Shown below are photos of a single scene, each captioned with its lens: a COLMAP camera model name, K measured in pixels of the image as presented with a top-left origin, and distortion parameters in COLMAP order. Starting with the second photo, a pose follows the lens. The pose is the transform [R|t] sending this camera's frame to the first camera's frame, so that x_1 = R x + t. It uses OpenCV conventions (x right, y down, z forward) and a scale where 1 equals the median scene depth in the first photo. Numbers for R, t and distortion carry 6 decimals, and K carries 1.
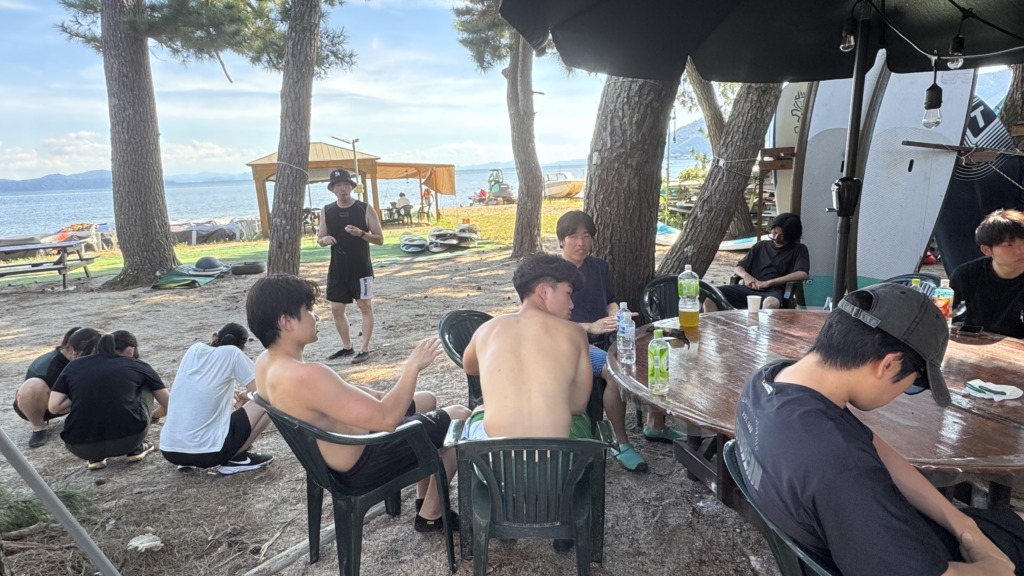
lens RADIAL K [[599.9, 0, 512.0], [0, 599.9, 288.0], [0, 0, 1]] dist [-0.038706, 0.033904]
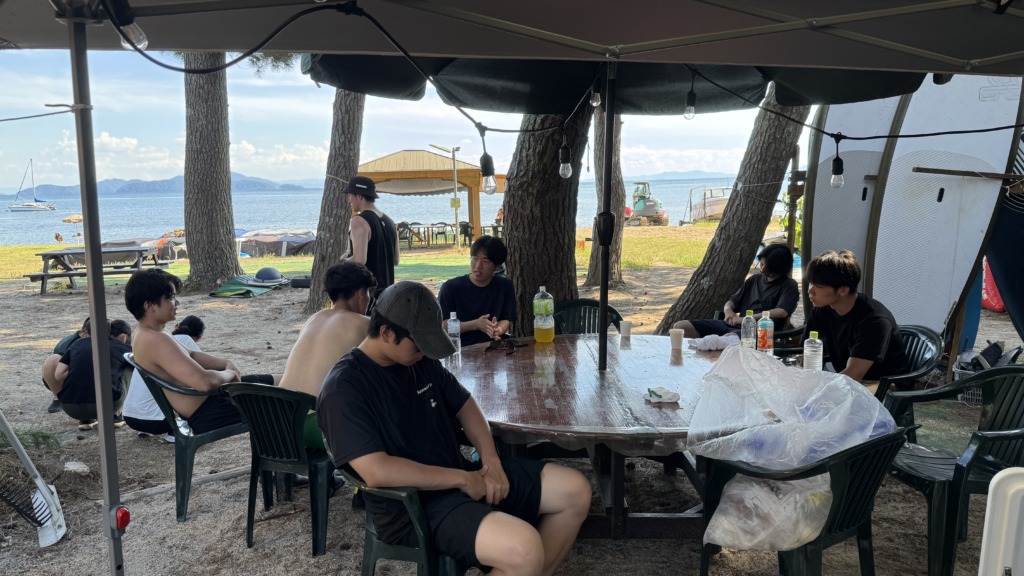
lens RADIAL K [[761.2, 0, 512.0], [0, 761.2, 288.0], [0, 0, 1]] dist [0.091419, -0.165731]
pose [[0.966423, 0.053789, -0.251263, 0.238526], [-0.066972, 0.996775, -0.044207, 0.012176], [0.248075, 0.059551, 0.966909, -0.146377]]
